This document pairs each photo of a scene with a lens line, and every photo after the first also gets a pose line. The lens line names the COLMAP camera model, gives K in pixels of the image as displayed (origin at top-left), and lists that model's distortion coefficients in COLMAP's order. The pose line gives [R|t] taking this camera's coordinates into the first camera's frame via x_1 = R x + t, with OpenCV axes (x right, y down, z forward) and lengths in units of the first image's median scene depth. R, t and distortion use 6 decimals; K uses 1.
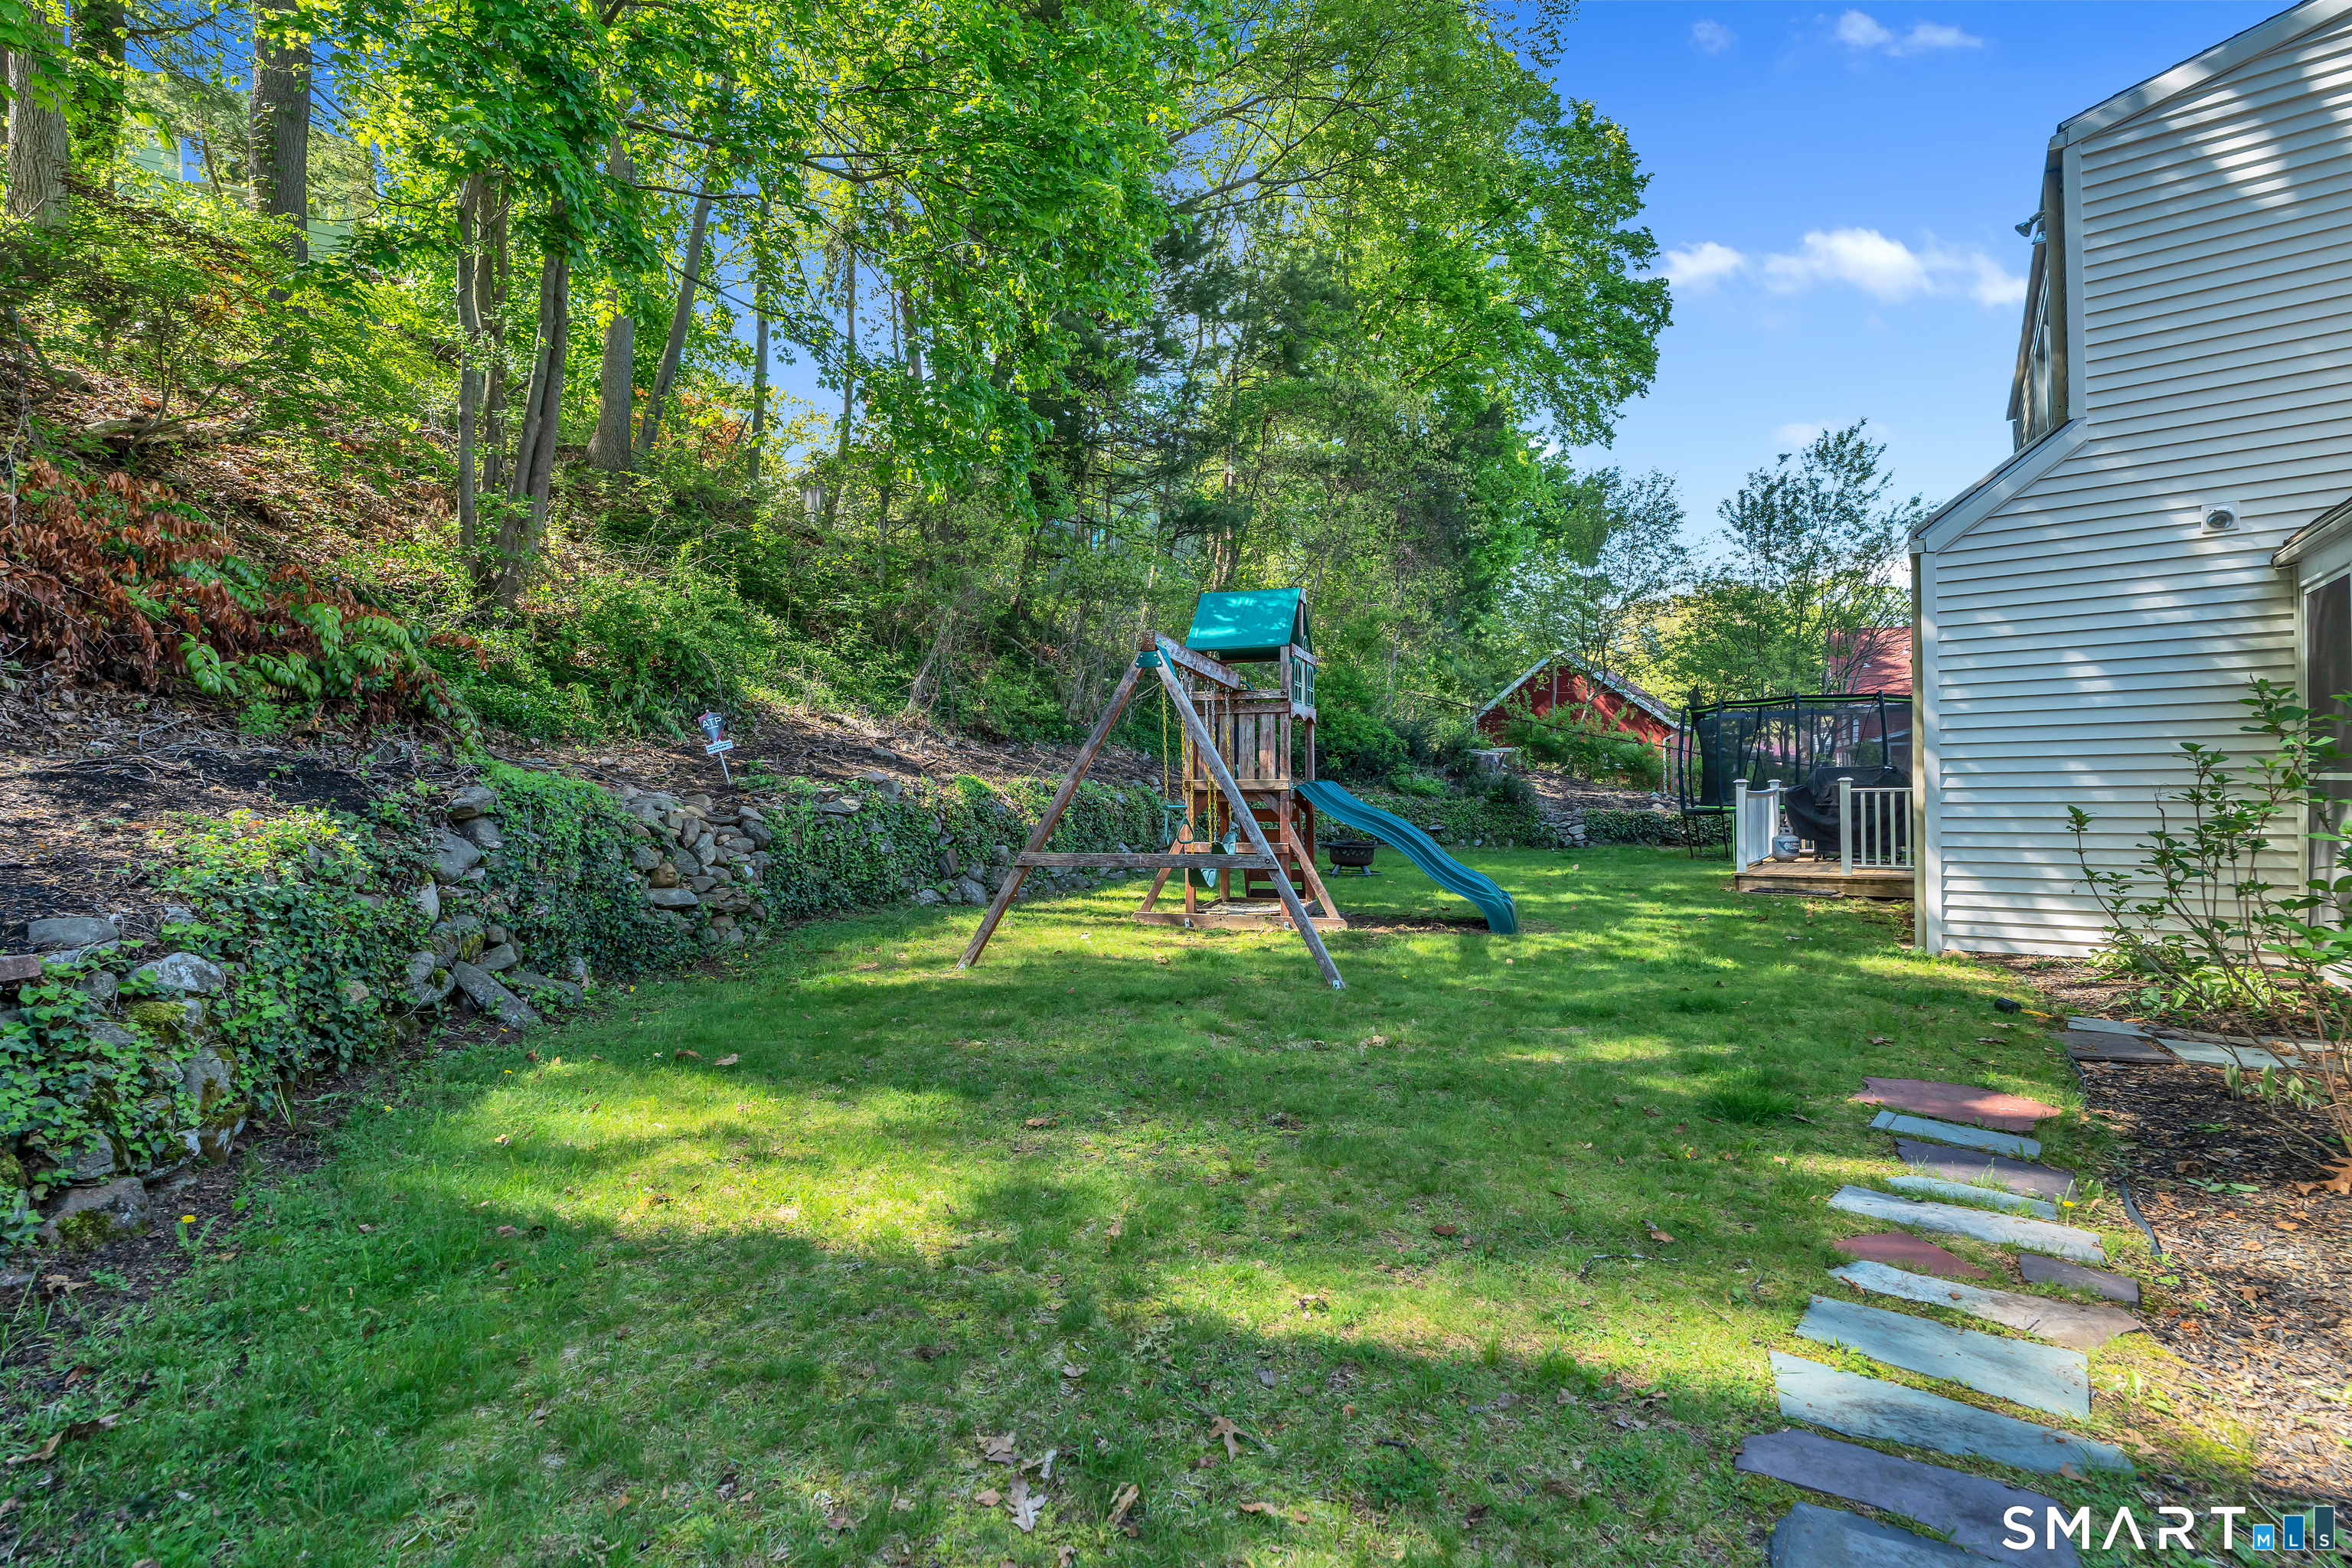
lens RADIAL K [[1003.4, 0, 1176.0], [0, 1003.4, 784.0], [0, 0, 1]] dist [-0.002524, -0.000354]
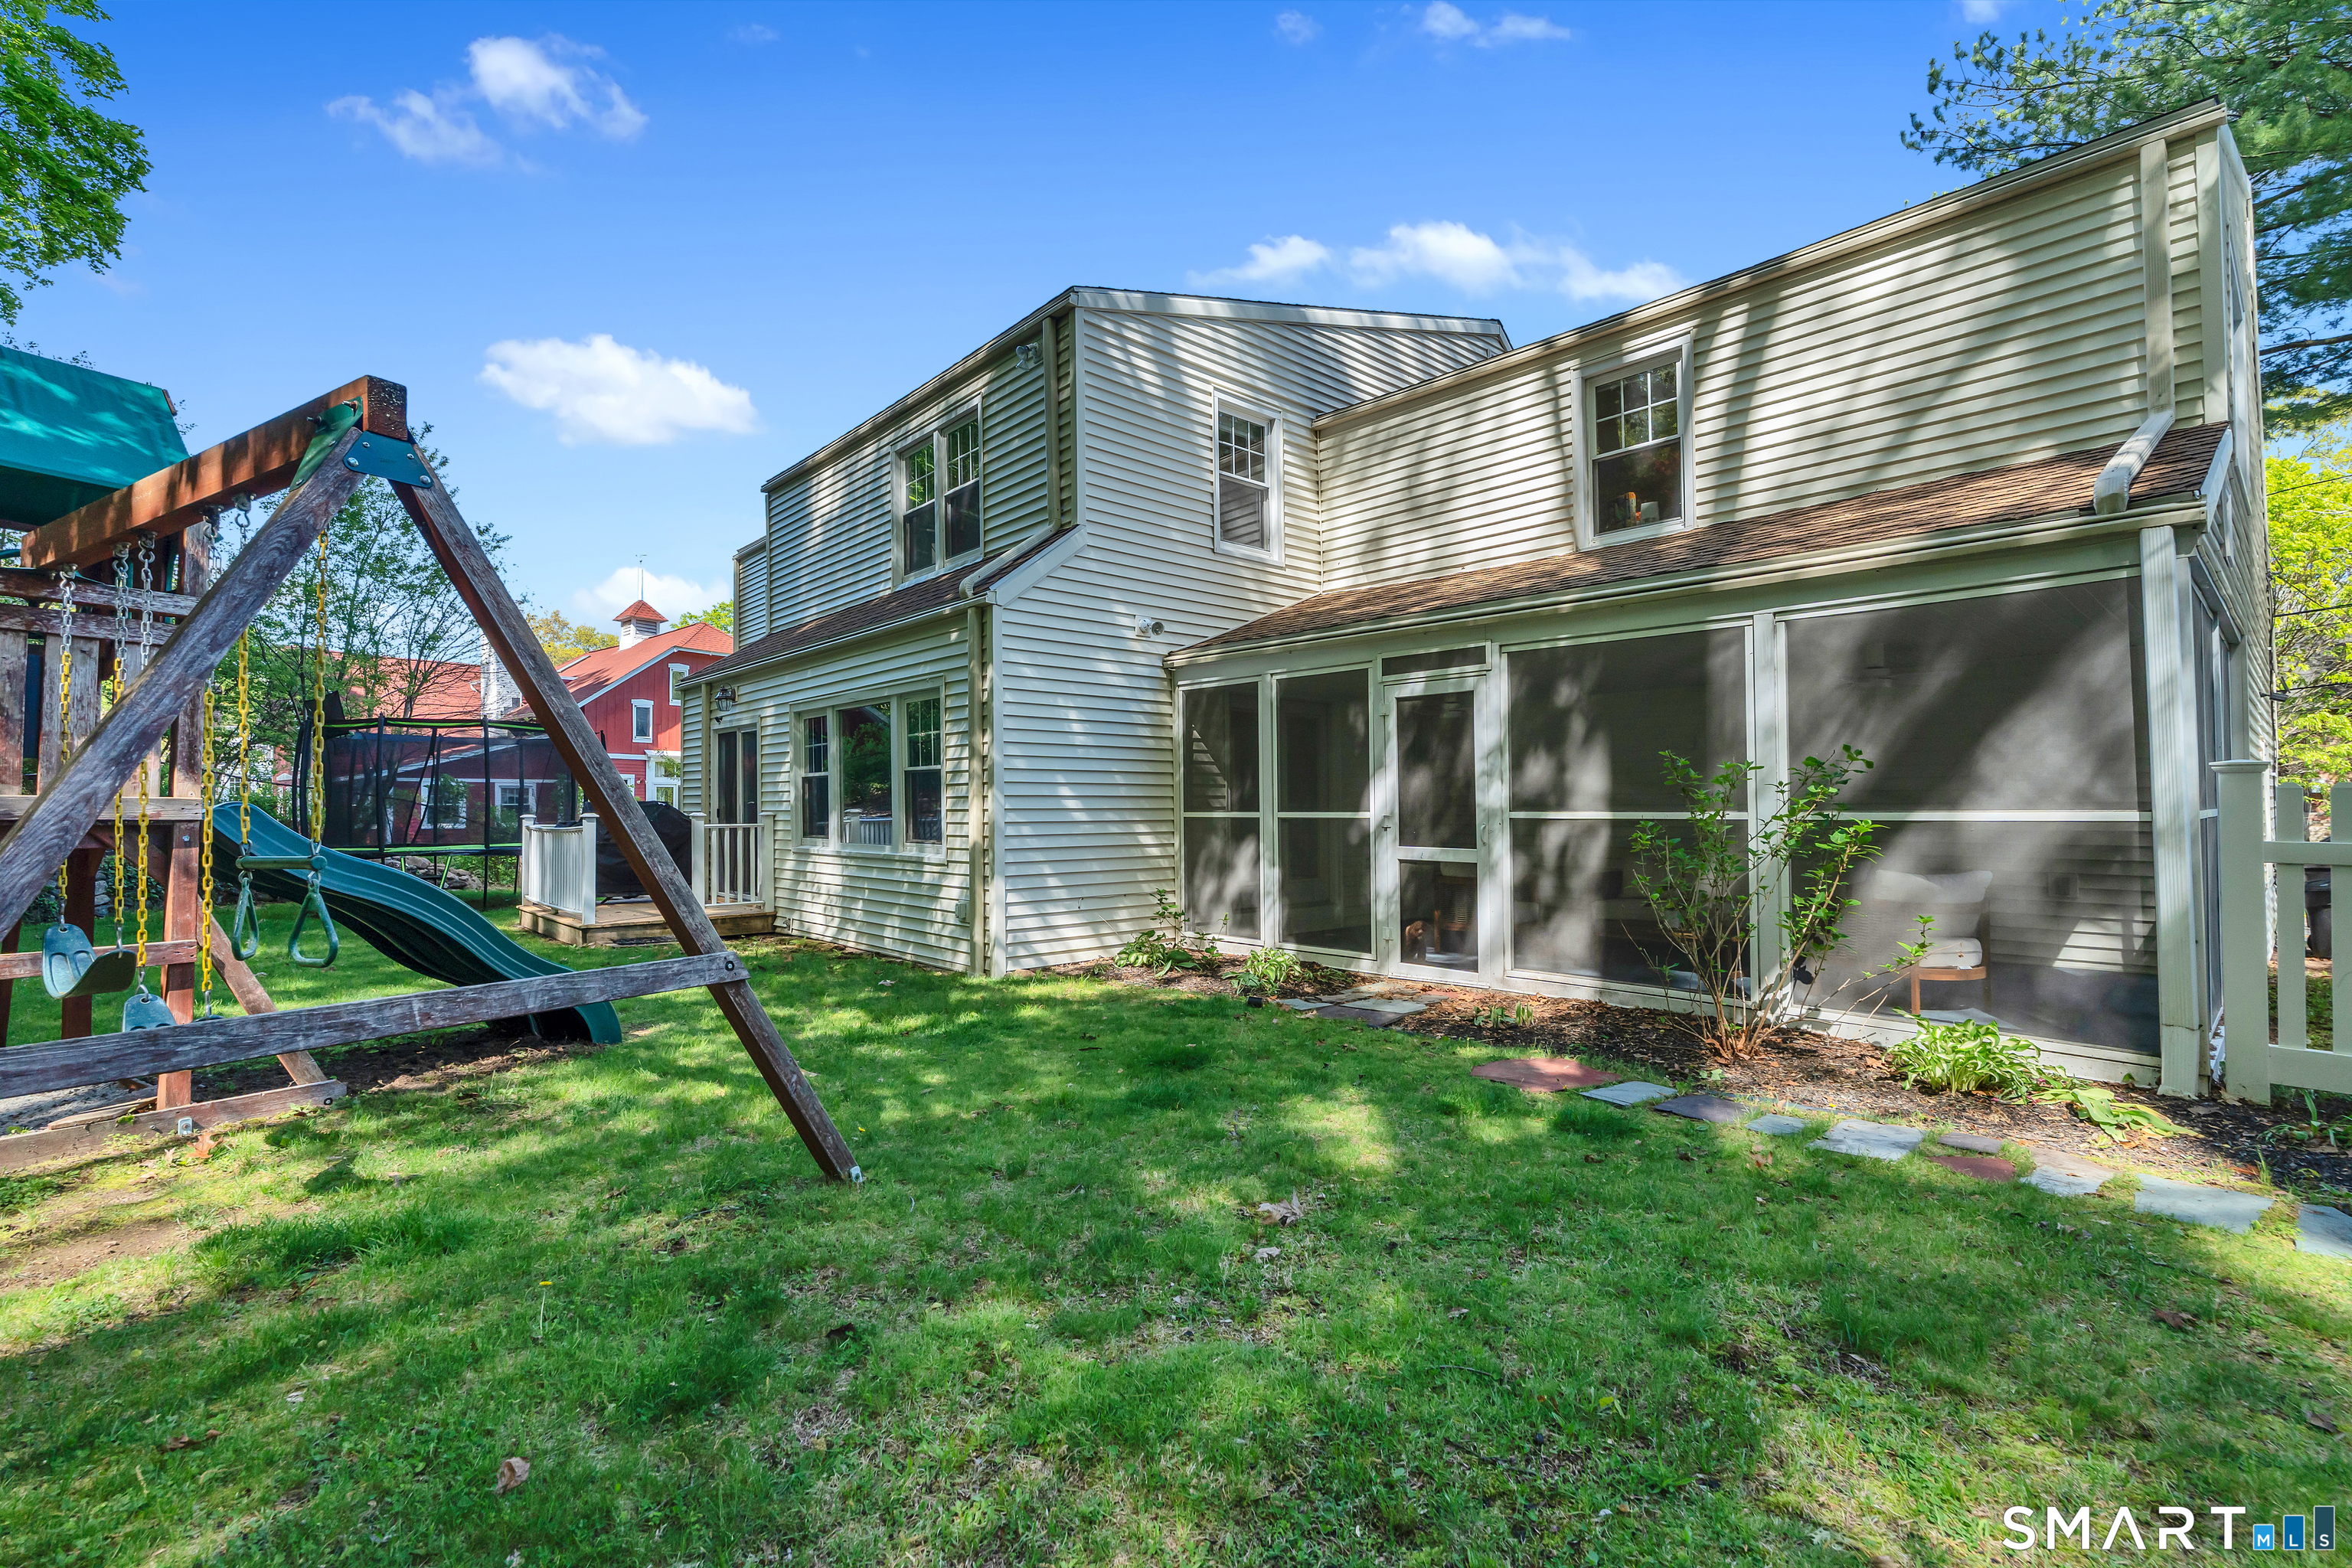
lens RADIAL K [[1030.3, 0, 1176.0], [0, 1030.3, 784.0], [0, 0, 1]] dist [-0.000641, -0.000307]
pose [[0.229889, 0.042184, 0.972302, -0.278141], [-0.002967, 0.999086, -0.042645, 0.011164], [-0.973212, 0.006919, 0.229804, 0.570096]]
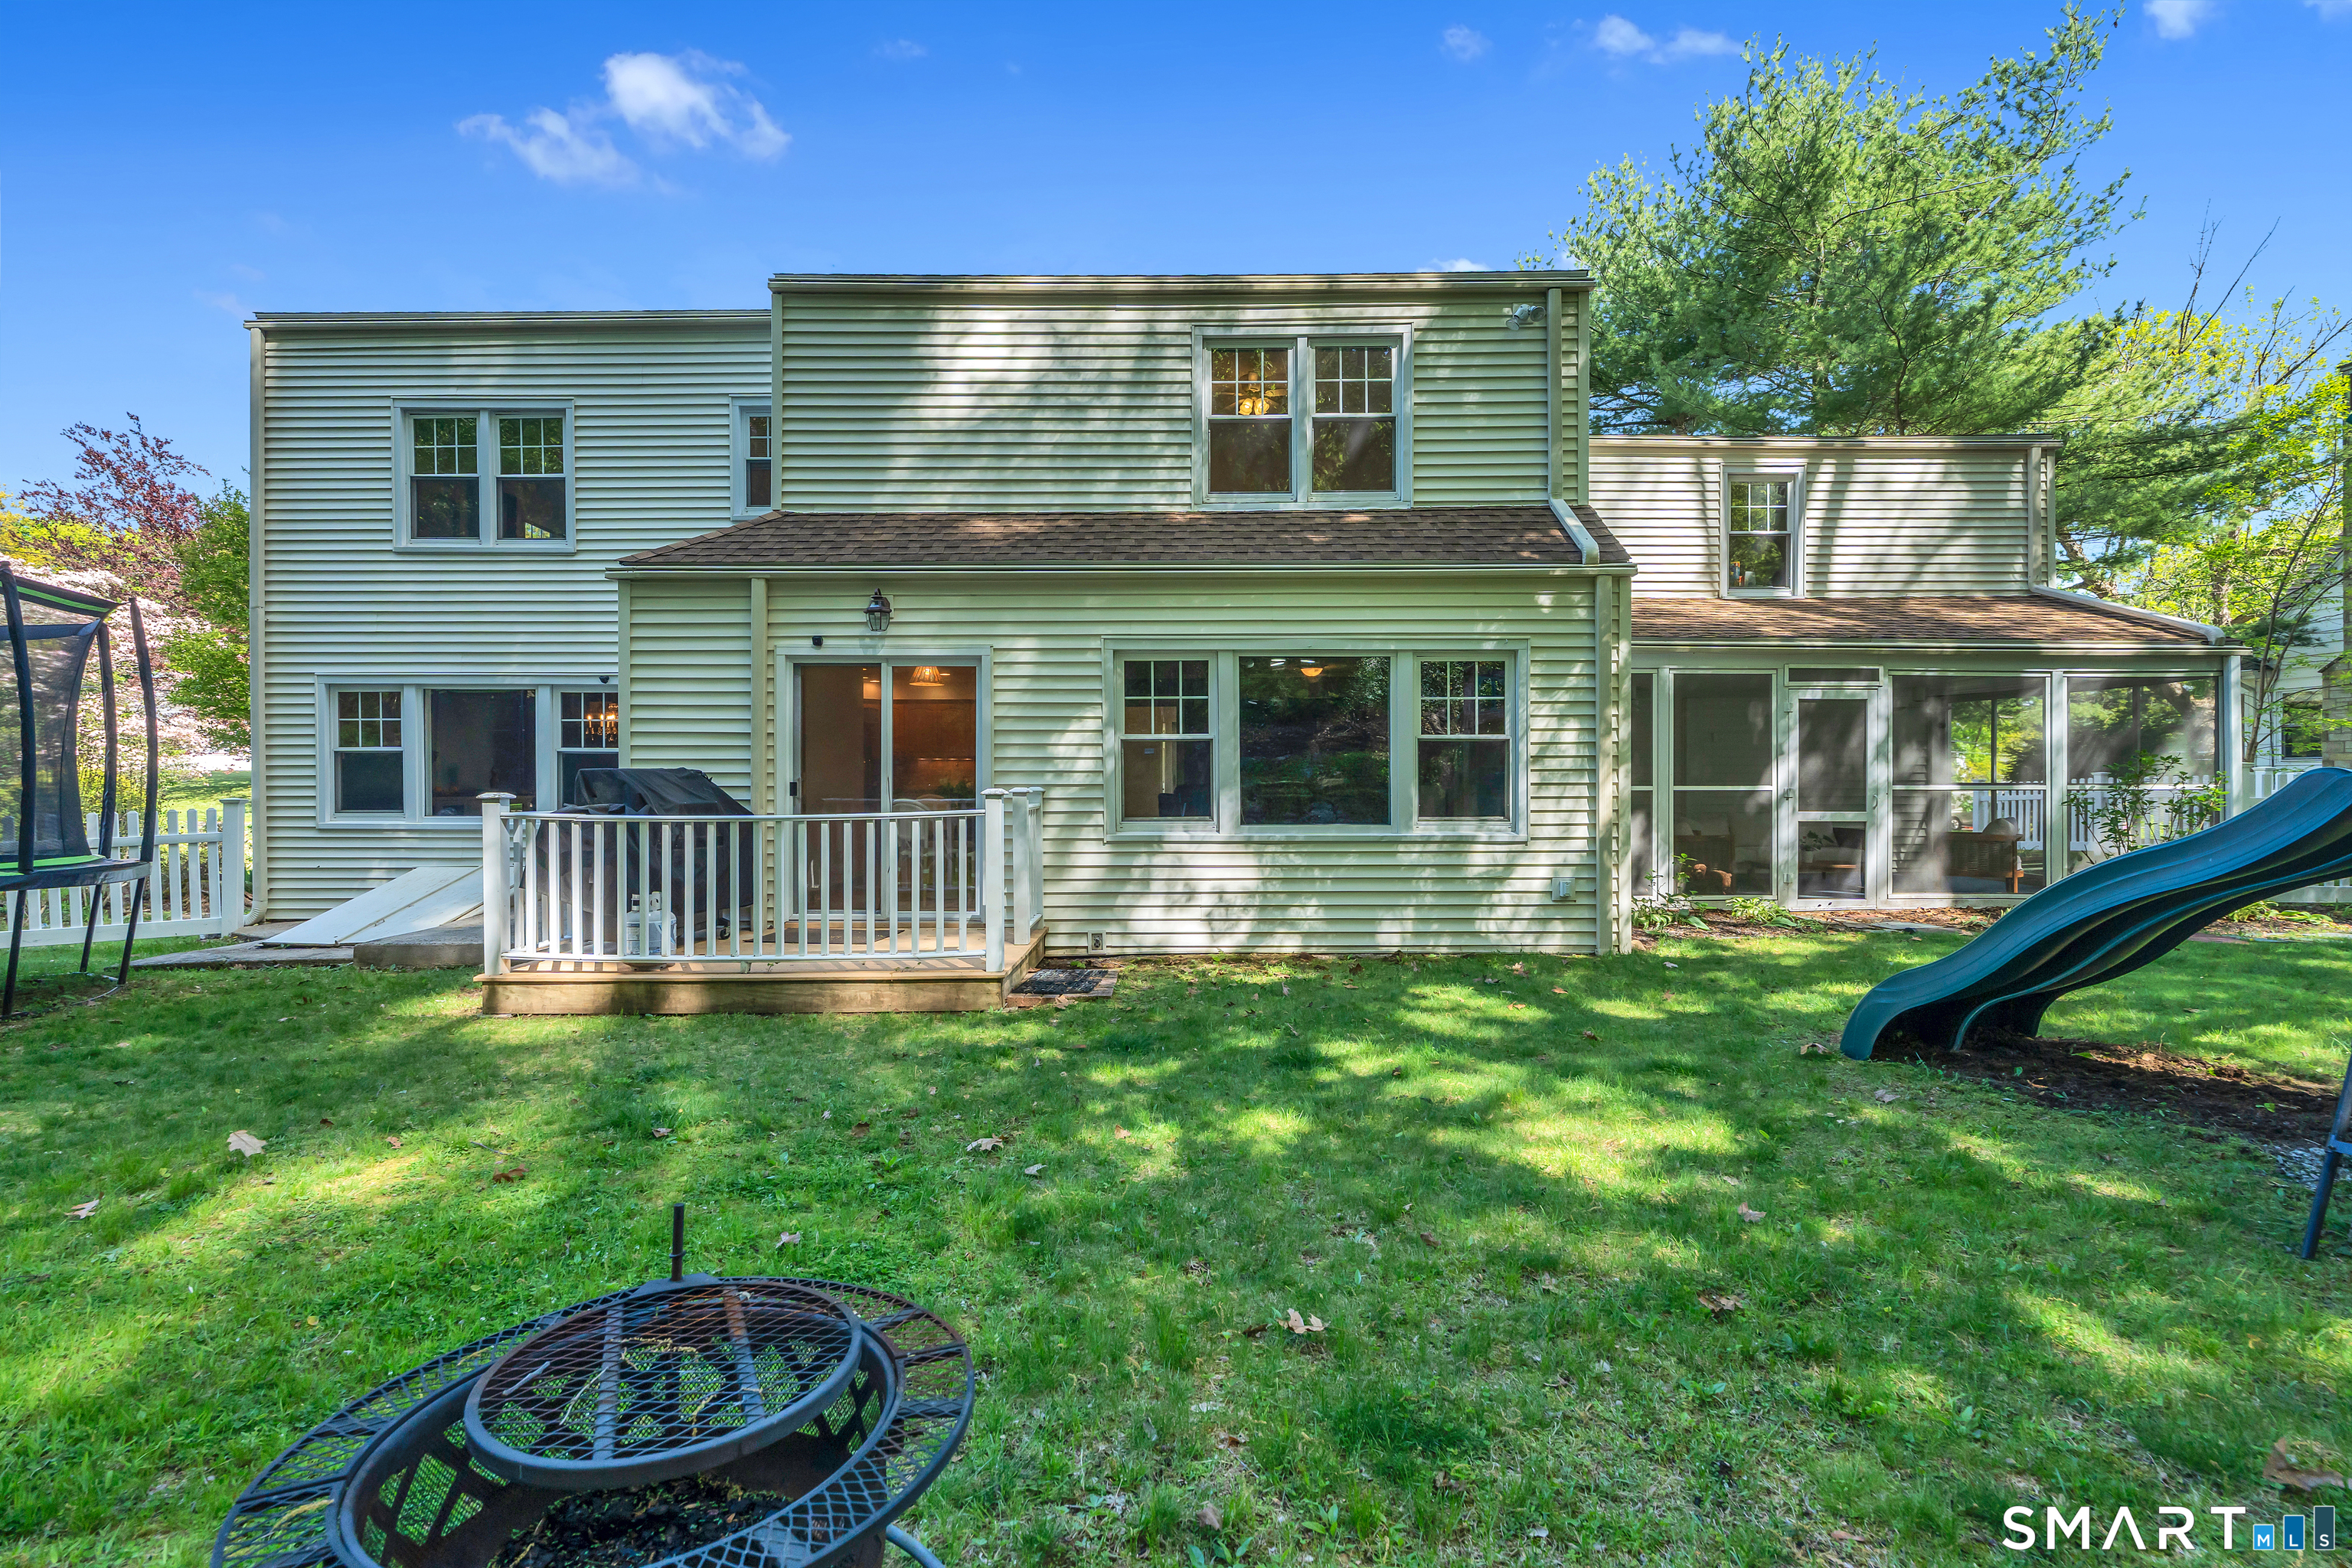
lens RADIAL K [[1003.4, 0, 1176.0], [0, 1003.4, 784.0], [0, 0, 1]] dist [-0.002524, -0.000354]
pose [[-0.554249, 0.017669, 0.832164, 0.107382], [0.009715, 0.999844, -0.014758, 0.003962], [-0.832294, -0.000095, -0.554334, 1.937944]]
